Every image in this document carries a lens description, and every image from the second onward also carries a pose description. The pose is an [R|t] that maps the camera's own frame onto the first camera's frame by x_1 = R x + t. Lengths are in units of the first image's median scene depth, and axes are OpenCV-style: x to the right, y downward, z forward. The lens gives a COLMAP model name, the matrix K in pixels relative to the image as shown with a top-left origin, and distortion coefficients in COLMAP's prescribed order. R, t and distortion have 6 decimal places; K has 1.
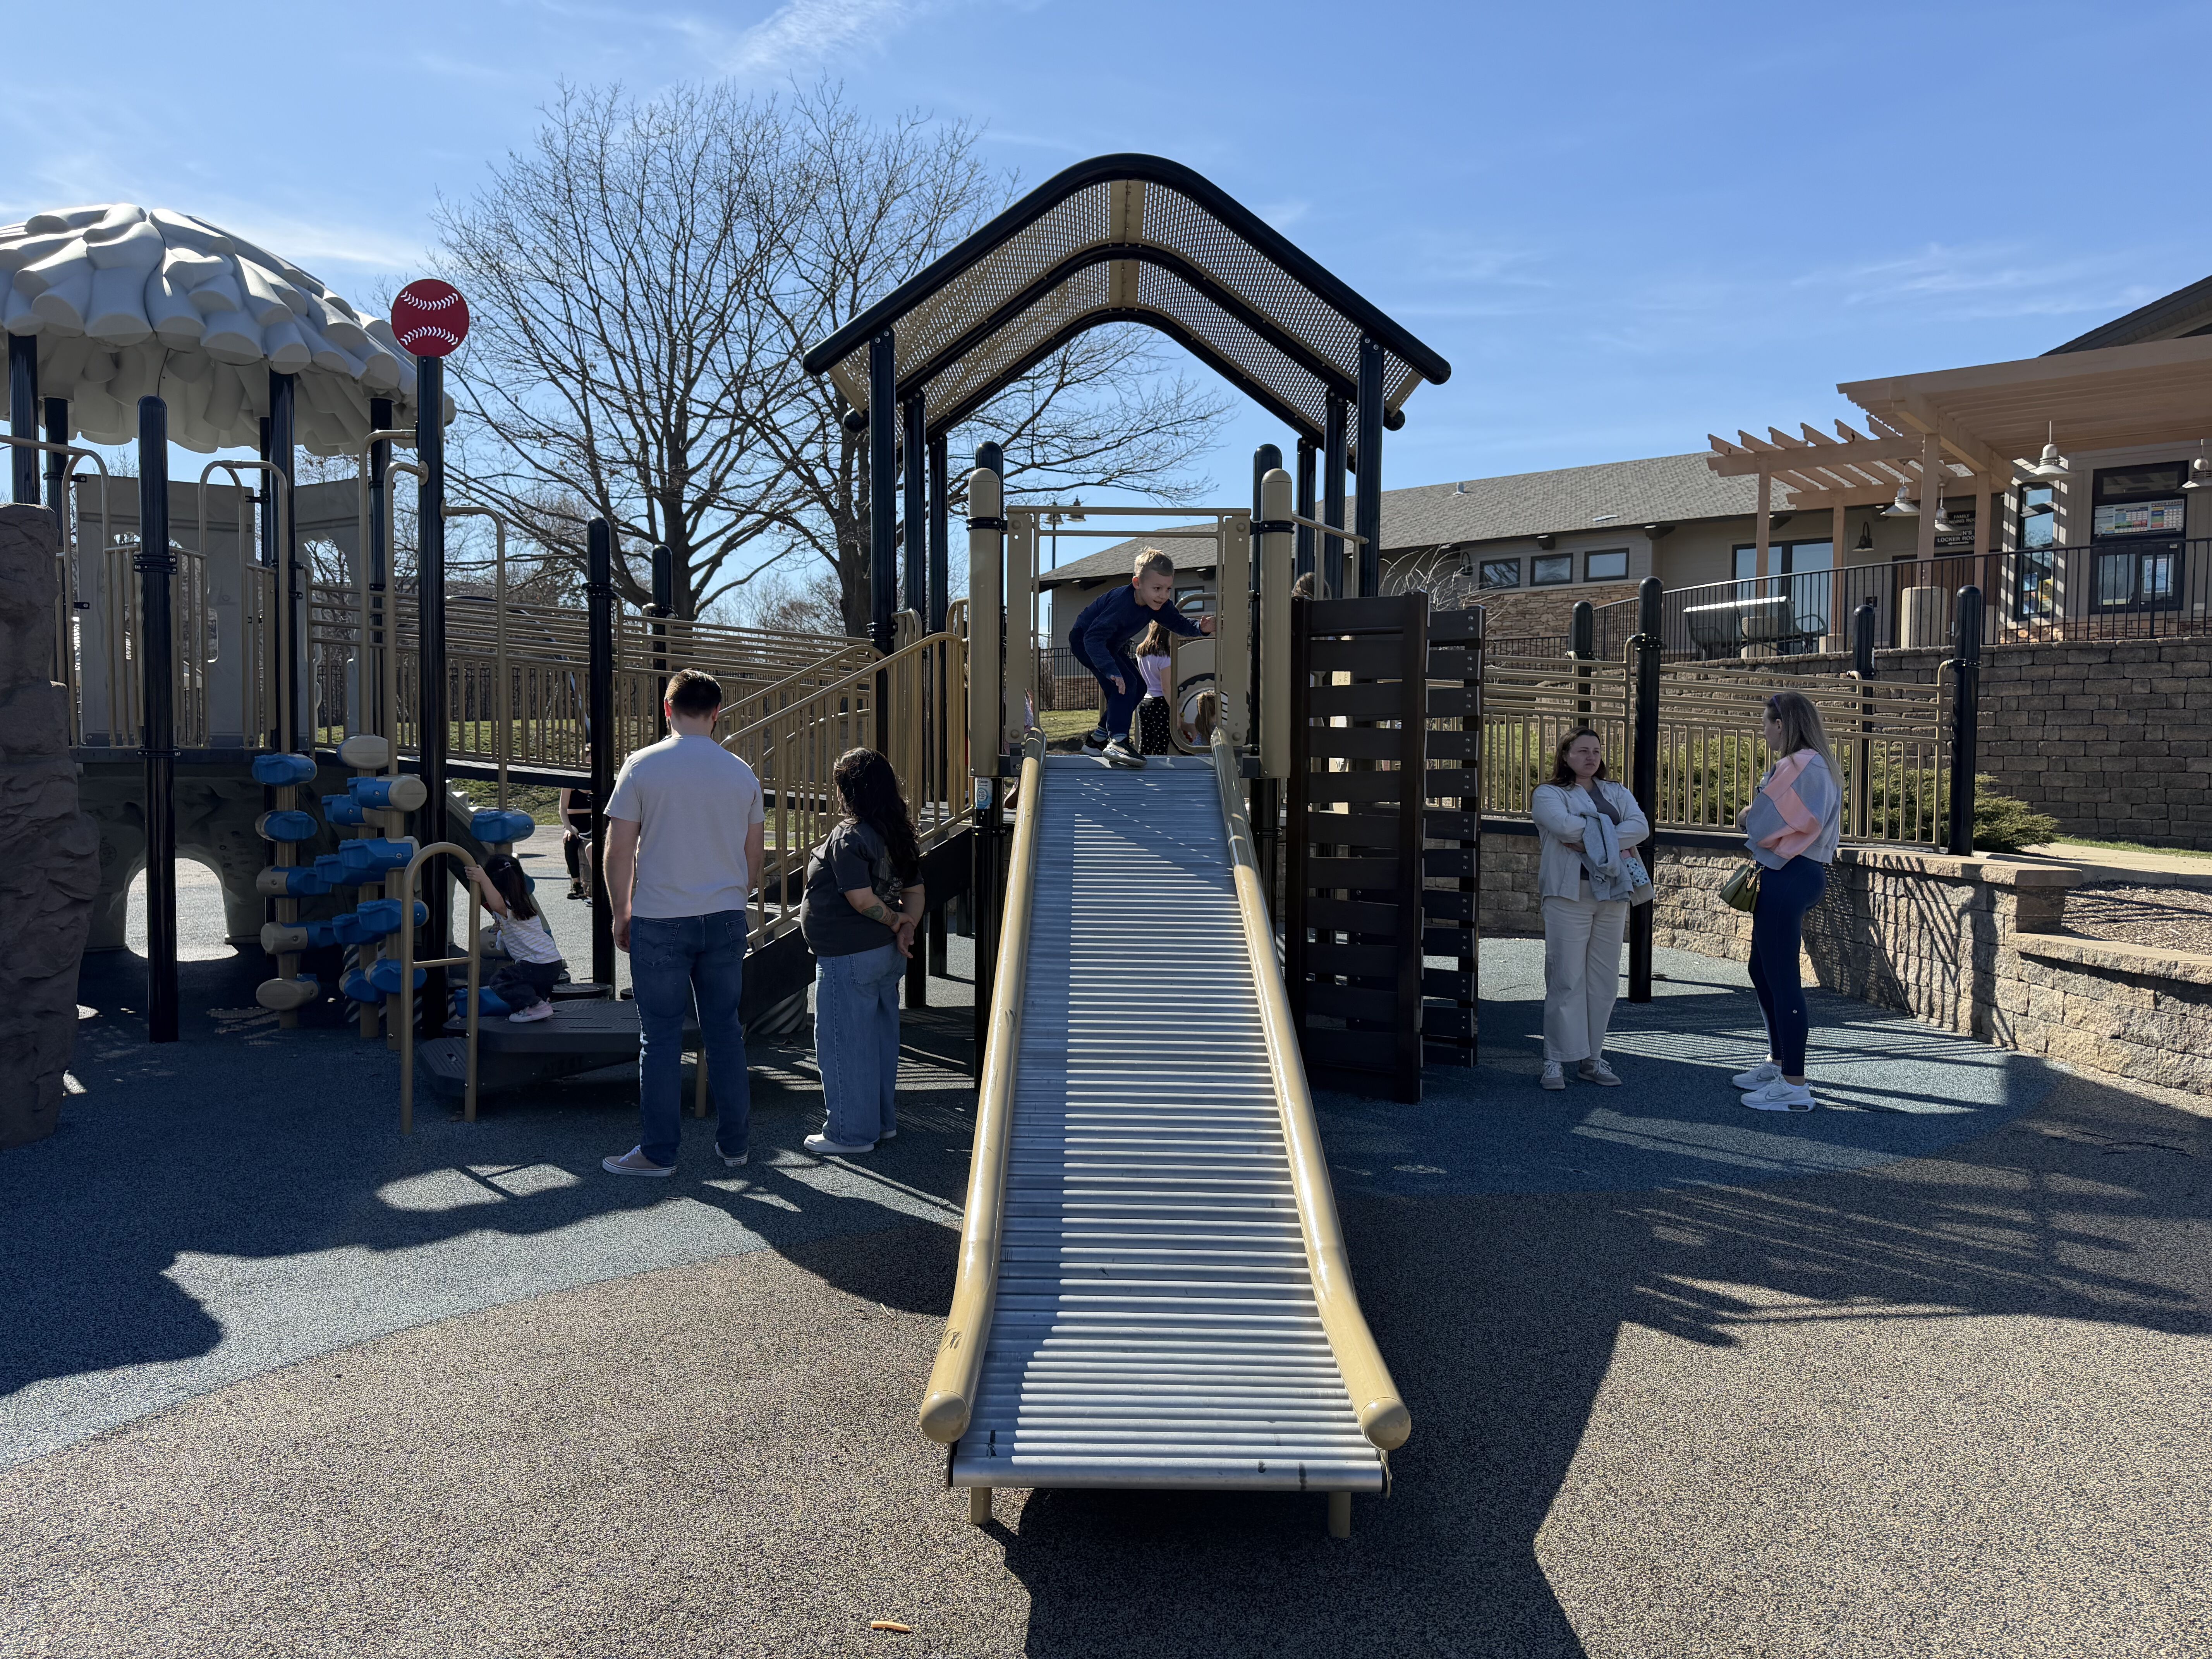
lens RADIAL K [[1602.6, 0, 1106.0], [0, 1602.6, 829.5], [0, 0, 1]] dist [0.077411, -0.085159]
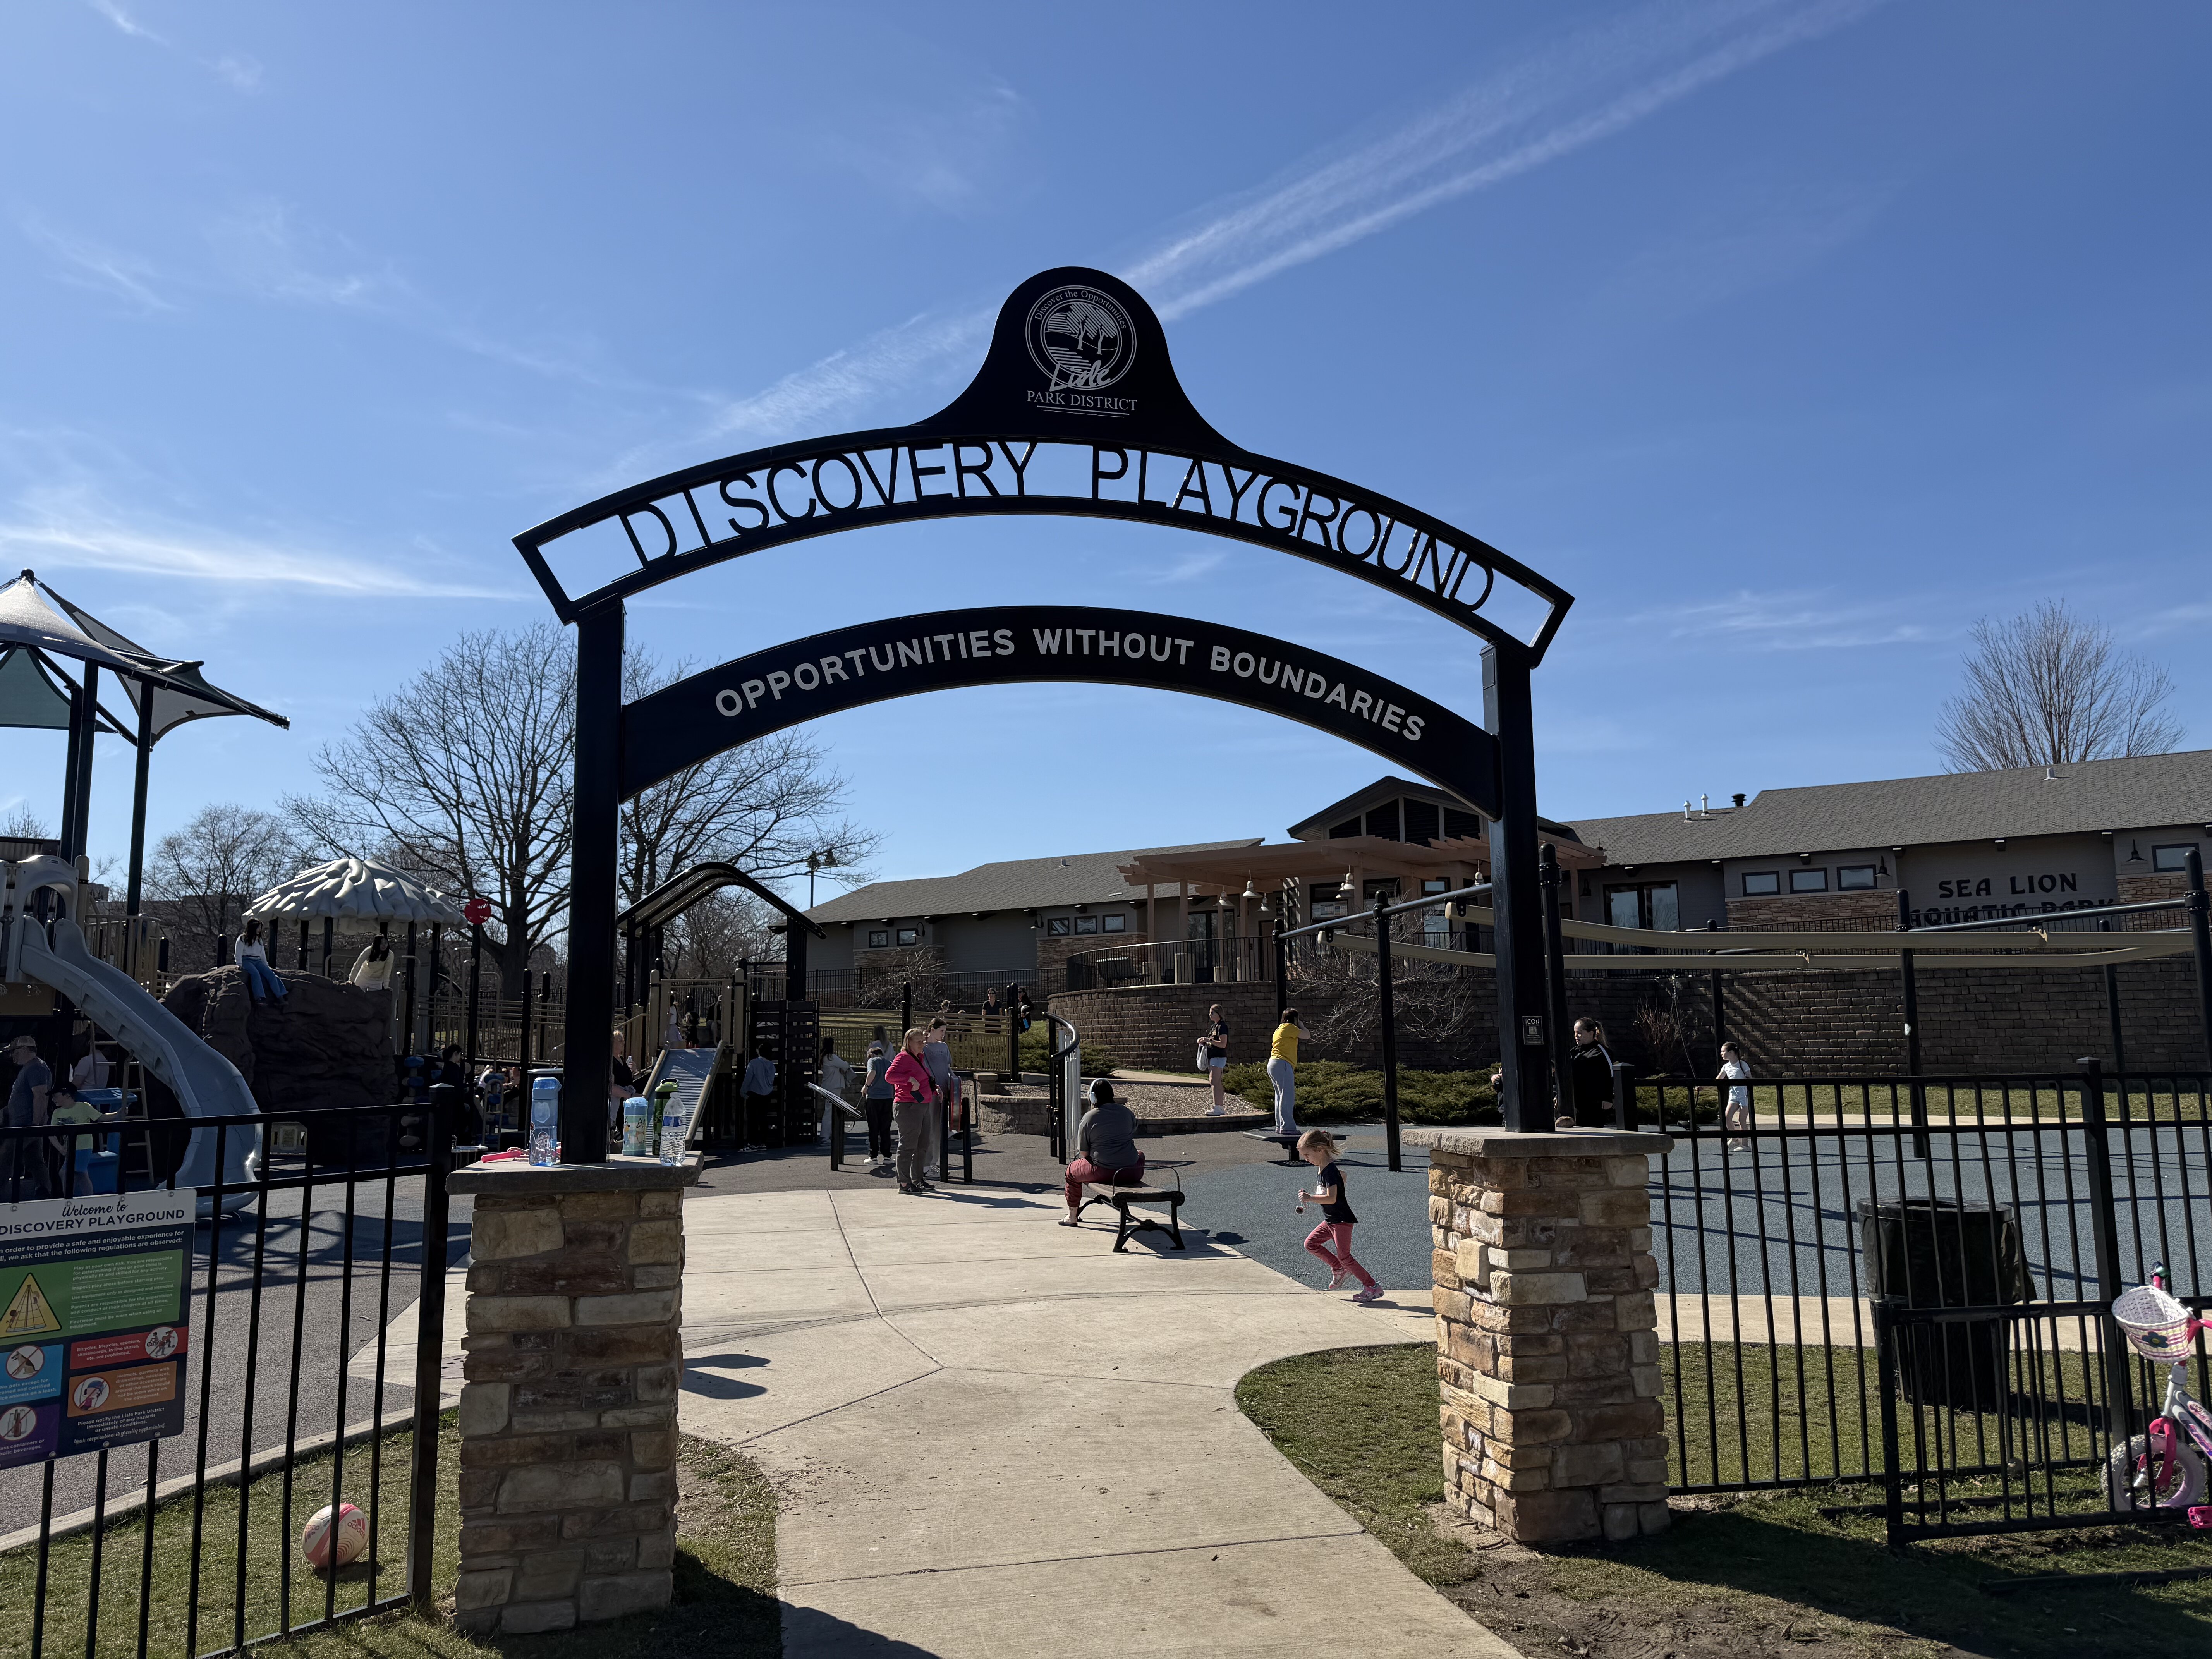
lens RADIAL K [[1602.6, 0, 1106.0], [0, 1602.6, 829.5], [0, 0, 1]] dist [0.077411, -0.085159]
pose [[0.993052, -0.008414, 0.117374, 0.098900], [0.029399, 0.983550, -0.178228, 0.030082], [-0.113944, 0.180441, 0.976964, -0.554257]]
